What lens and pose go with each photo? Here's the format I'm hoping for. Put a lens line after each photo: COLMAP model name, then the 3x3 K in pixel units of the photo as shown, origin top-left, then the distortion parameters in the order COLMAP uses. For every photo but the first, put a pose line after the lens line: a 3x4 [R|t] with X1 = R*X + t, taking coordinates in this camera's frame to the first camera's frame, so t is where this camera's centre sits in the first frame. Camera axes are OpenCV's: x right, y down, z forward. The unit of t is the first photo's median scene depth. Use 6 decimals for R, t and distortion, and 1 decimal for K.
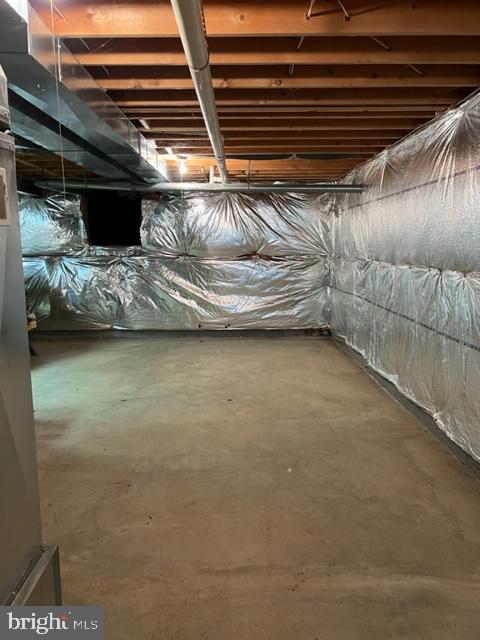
lens RADIAL K [[483.7, 0, 239.1], [0, 483.7, 321.8], [0, 0, 1]] dist [0.001915, -0.000215]
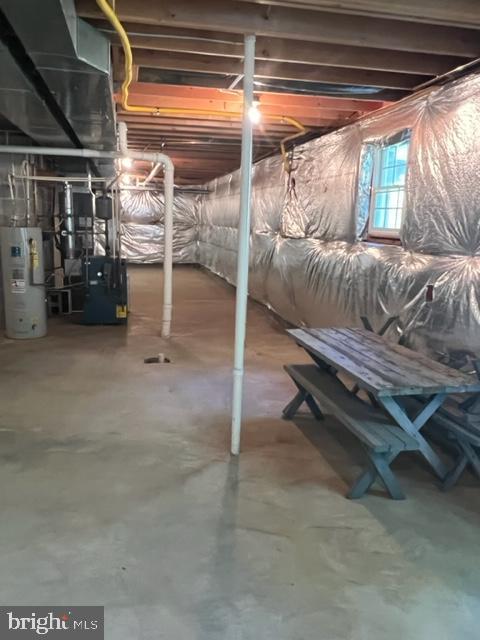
lens RADIAL K [[483.7, 0, 242.9], [0, 483.7, 318.7], [0, 0, 1]] dist [0.001915, -0.000215]
pose [[0.975042, -0.008884, 0.221844, -0.066466], [-0.002049, 0.998797, 0.049001, 0.141106], [-0.222012, -0.048233, 0.973850, -0.901946]]
